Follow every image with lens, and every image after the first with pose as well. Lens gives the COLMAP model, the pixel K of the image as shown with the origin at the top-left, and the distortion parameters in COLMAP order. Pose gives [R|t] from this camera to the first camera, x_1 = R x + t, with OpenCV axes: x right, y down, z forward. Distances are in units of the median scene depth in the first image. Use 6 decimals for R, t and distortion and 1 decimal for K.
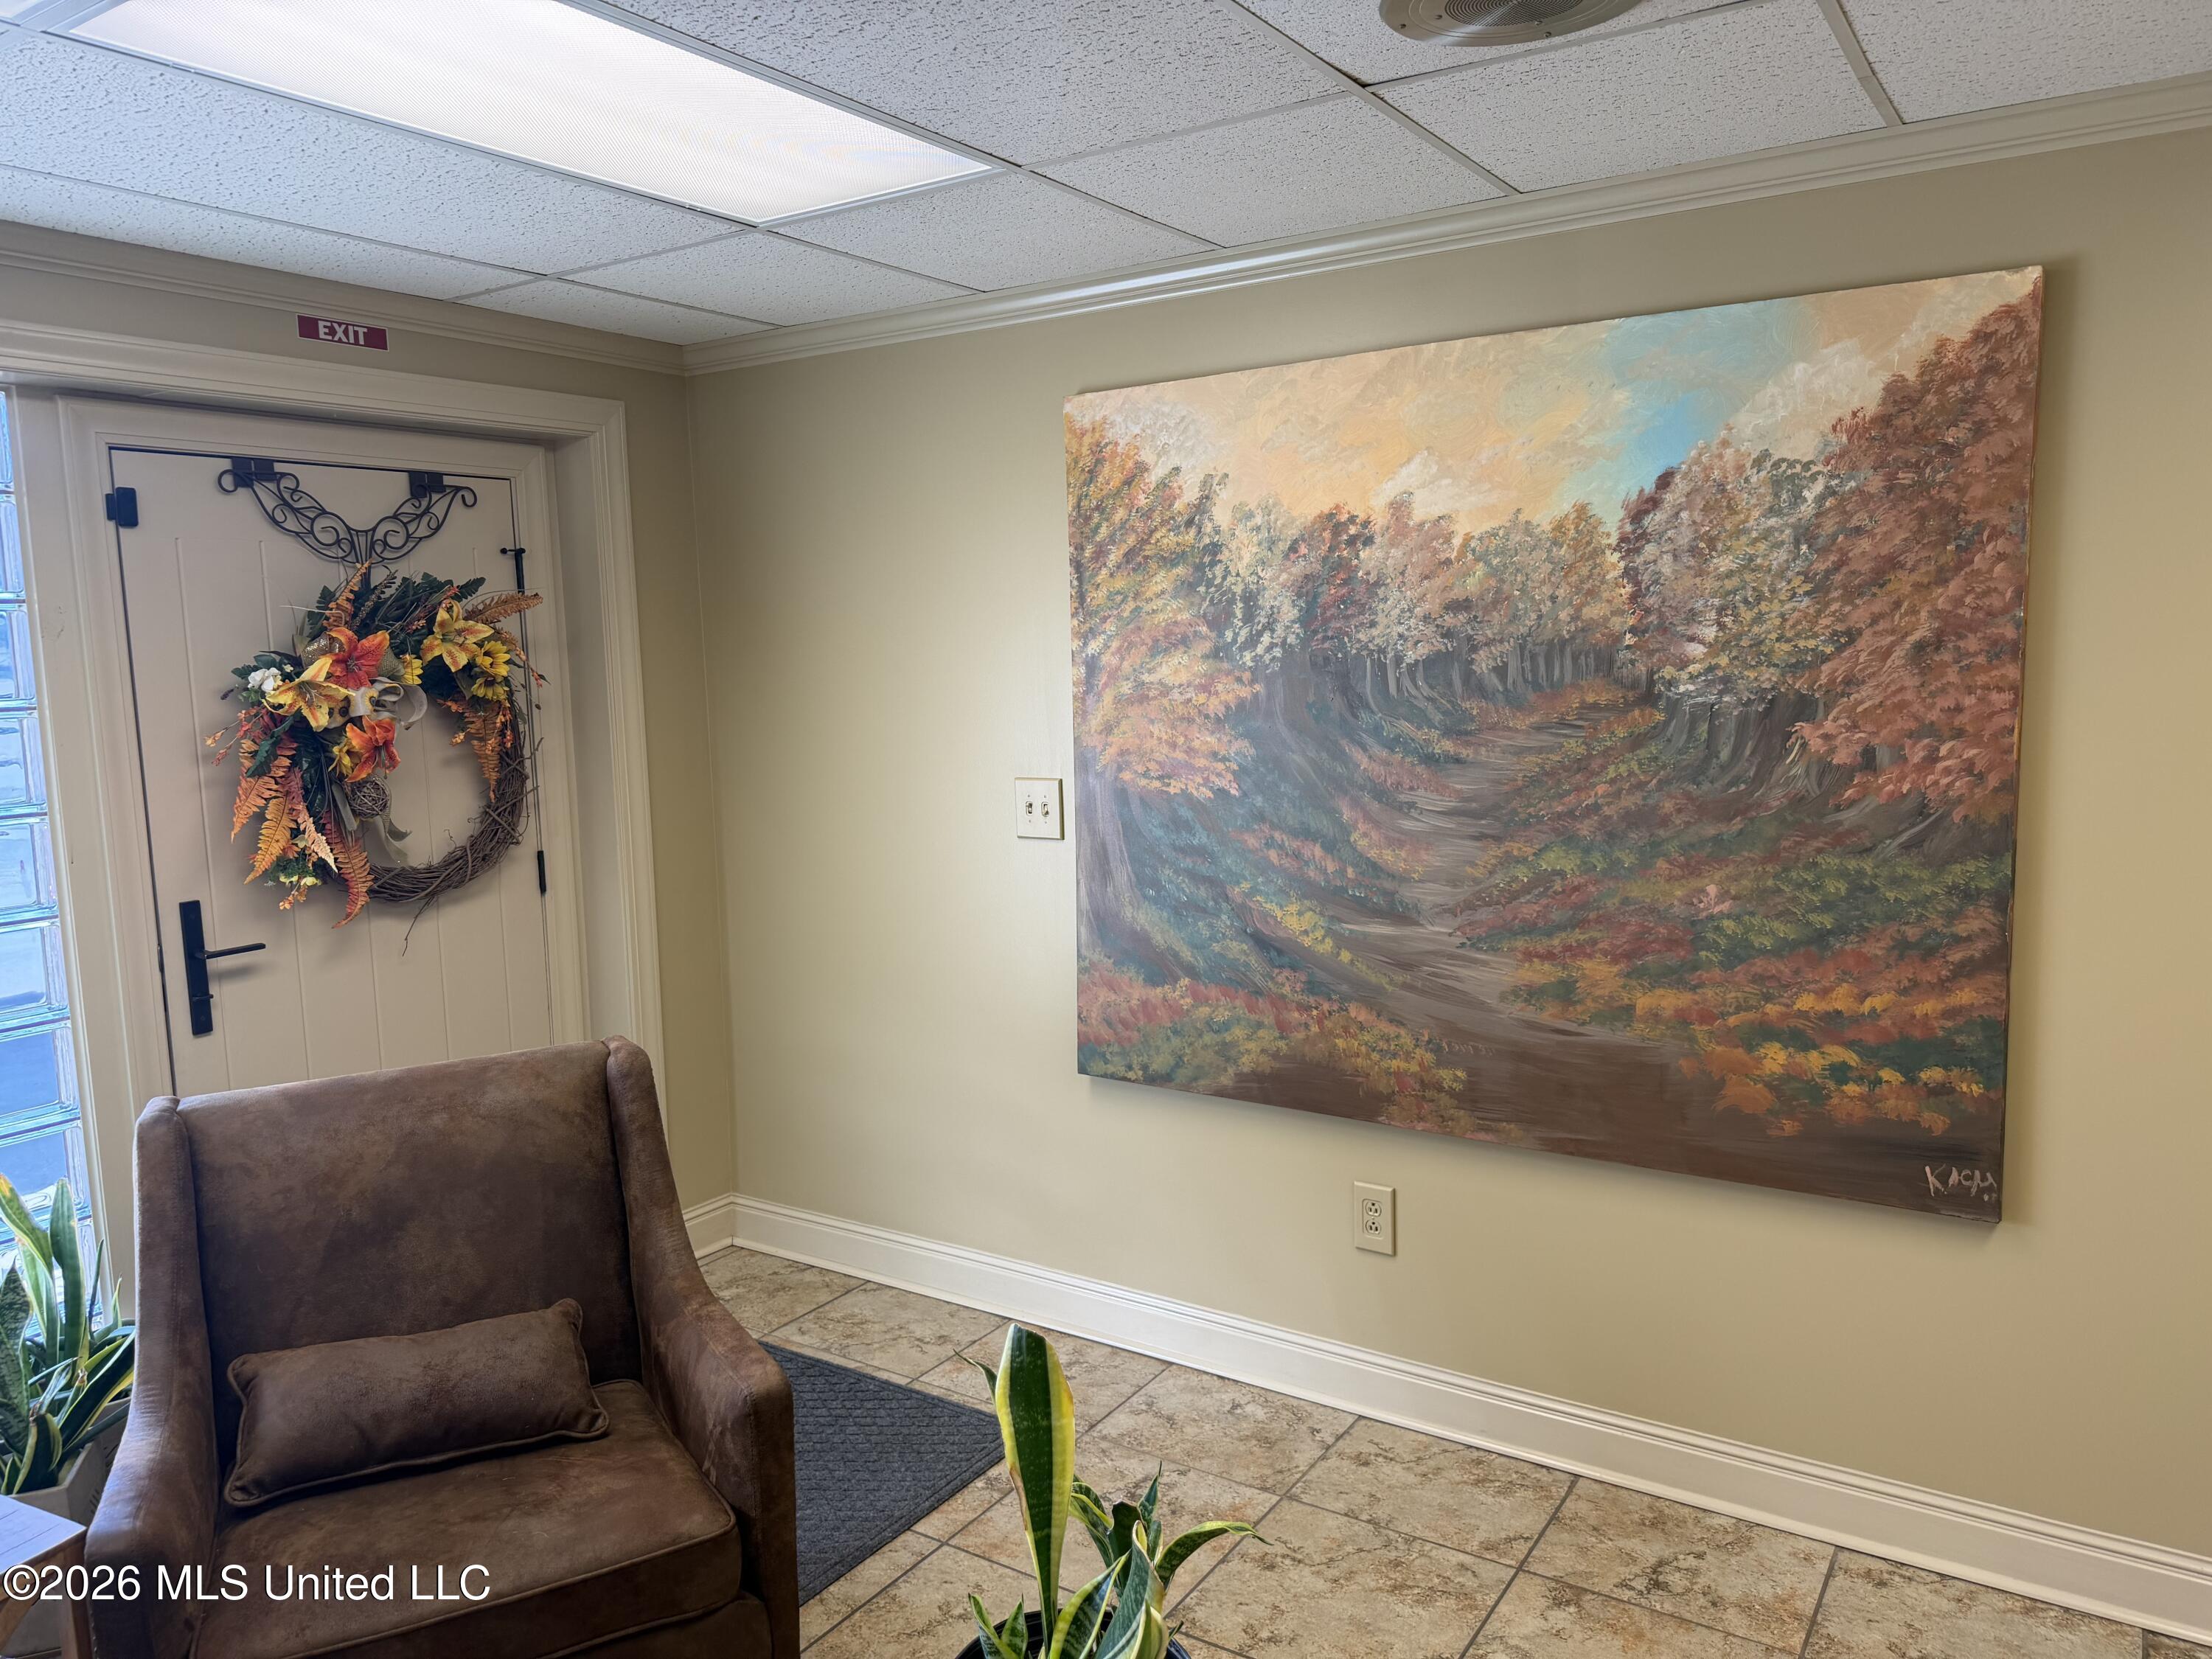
lens RADIAL K [[1561.6, 0, 989.1], [0, 1561.6, 918.8], [0, 0, 1]] dist [0.029209, -0.064765]
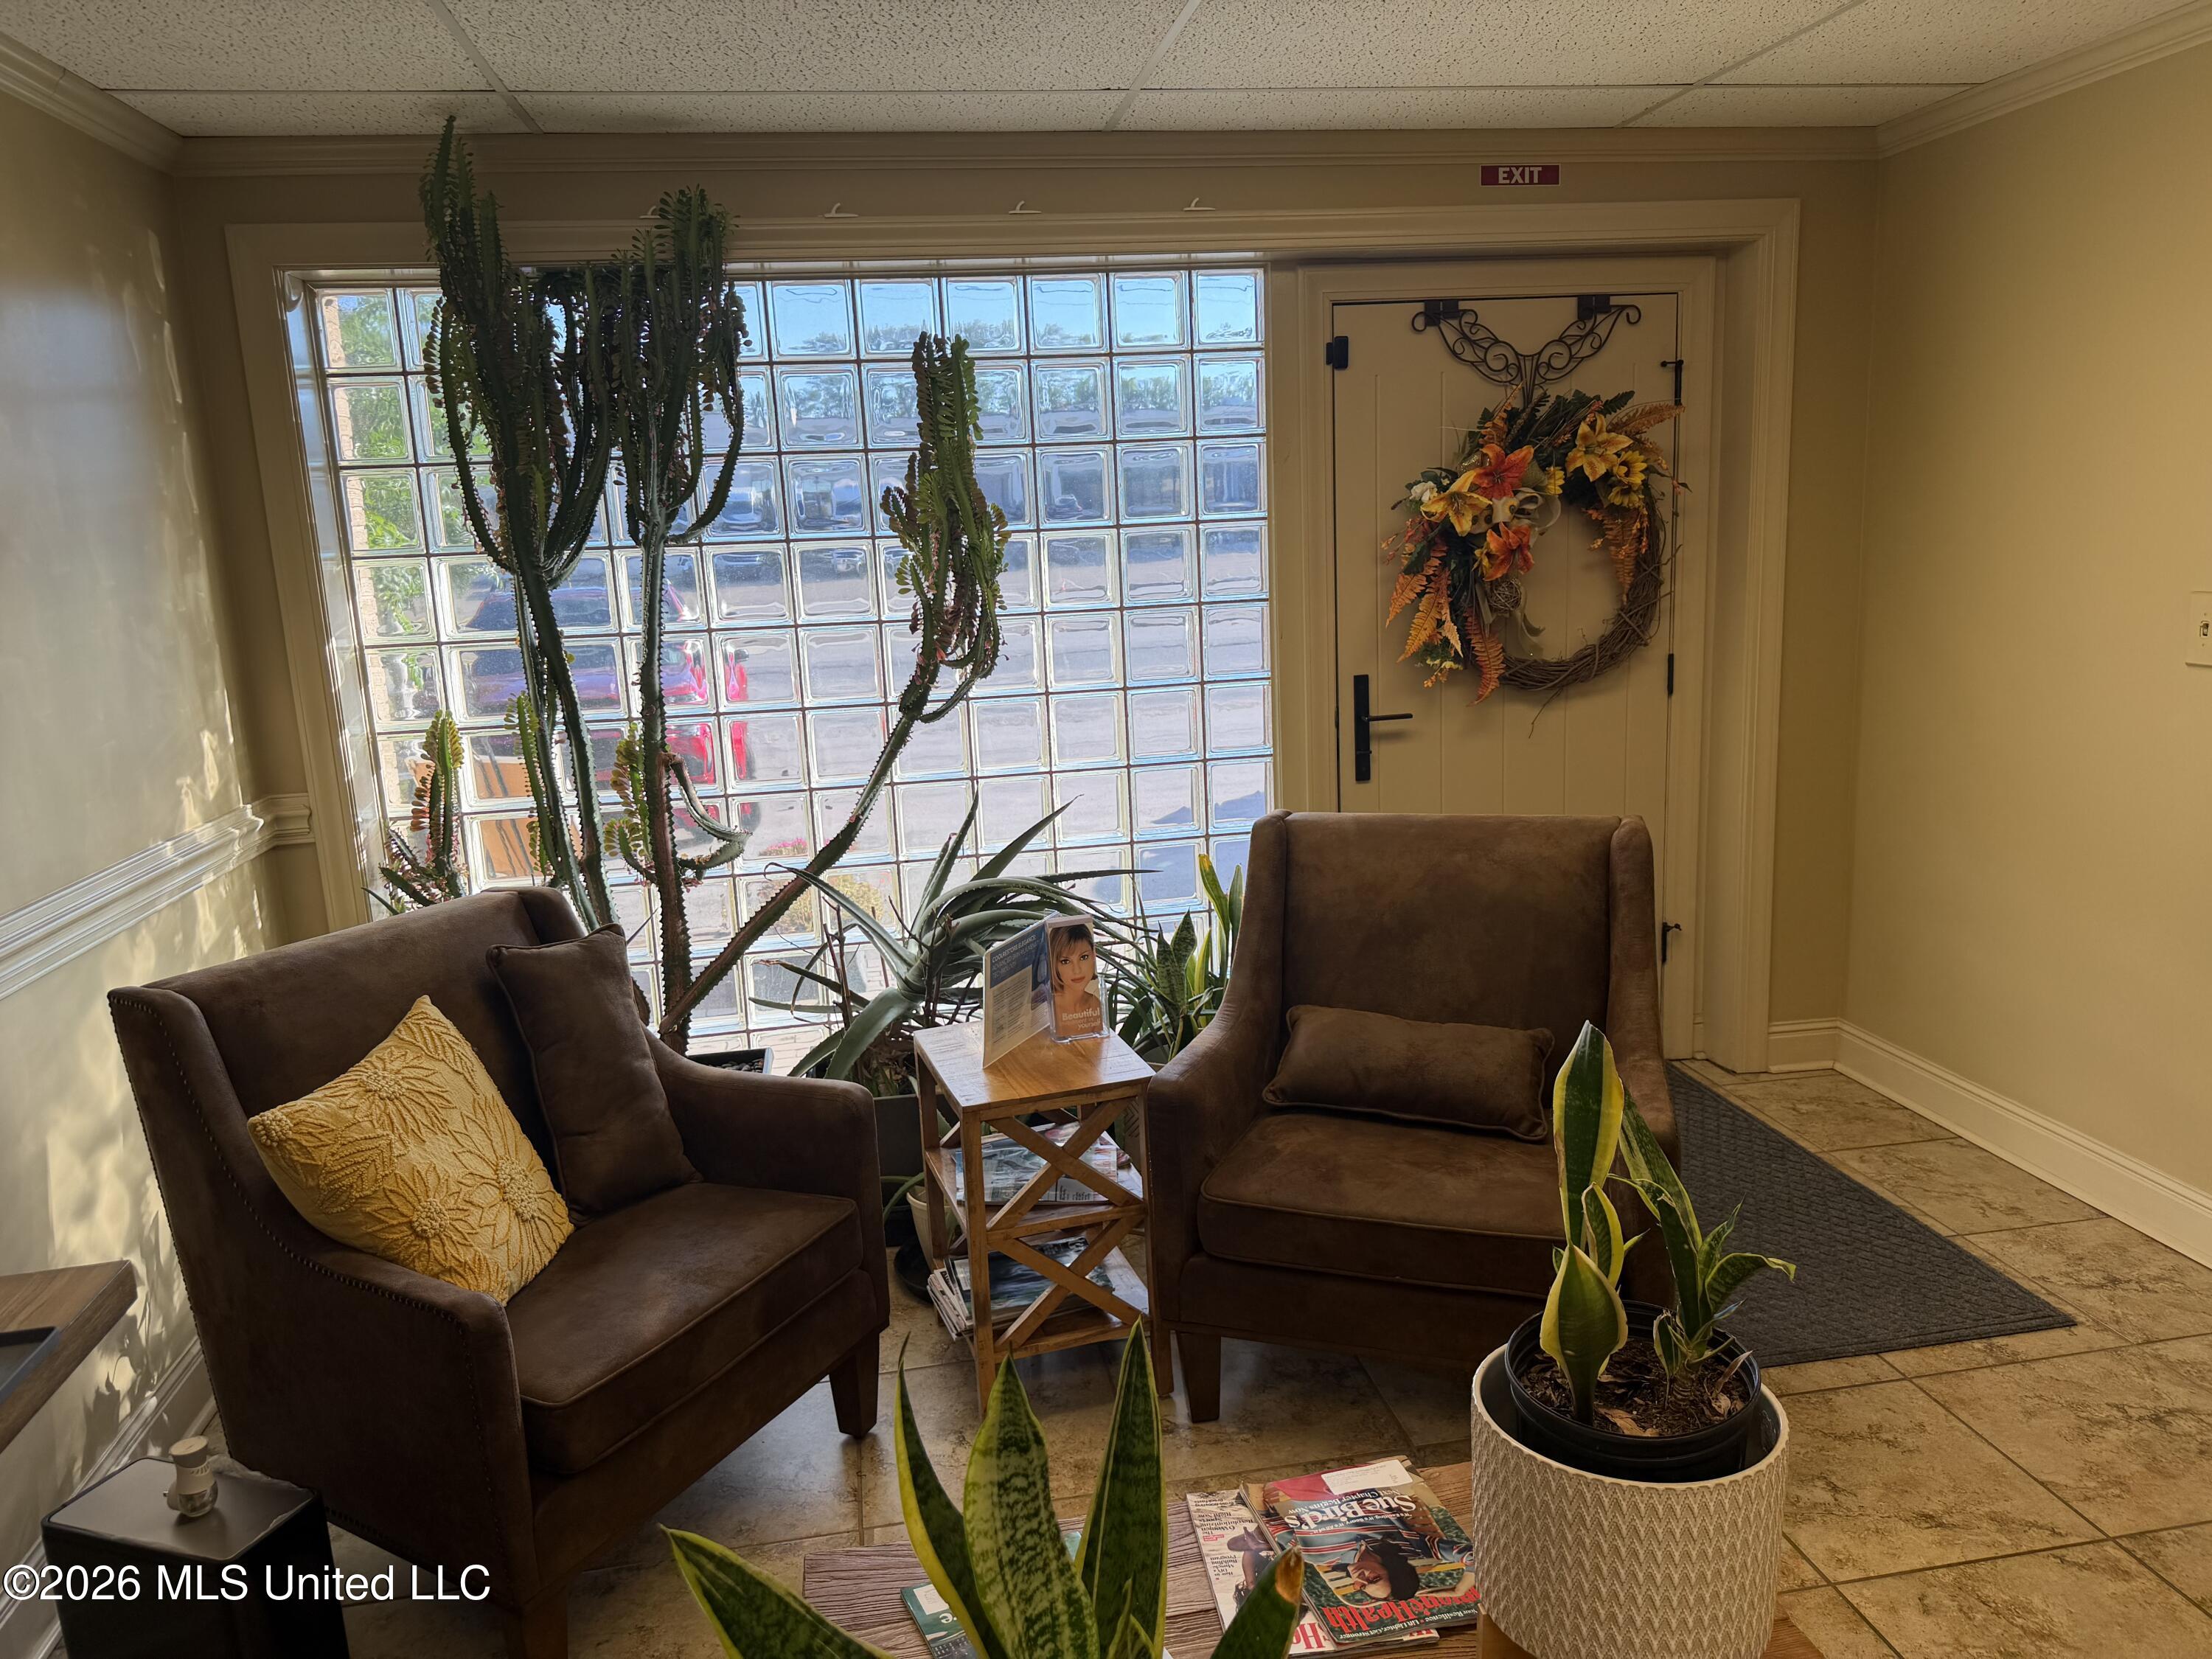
lens RADIAL K [[1561.6, 0, 1164.7], [0, 1561.6, 1033.5], [0, 0, 1]] dist [0.029209, -0.064765]
pose [[0.674047, 0.211016, -0.707908, 0.481702], [-0.100001, 0.975575, 0.195586, 0.056926], [0.731889, -0.061043, 0.678685, -0.012903]]
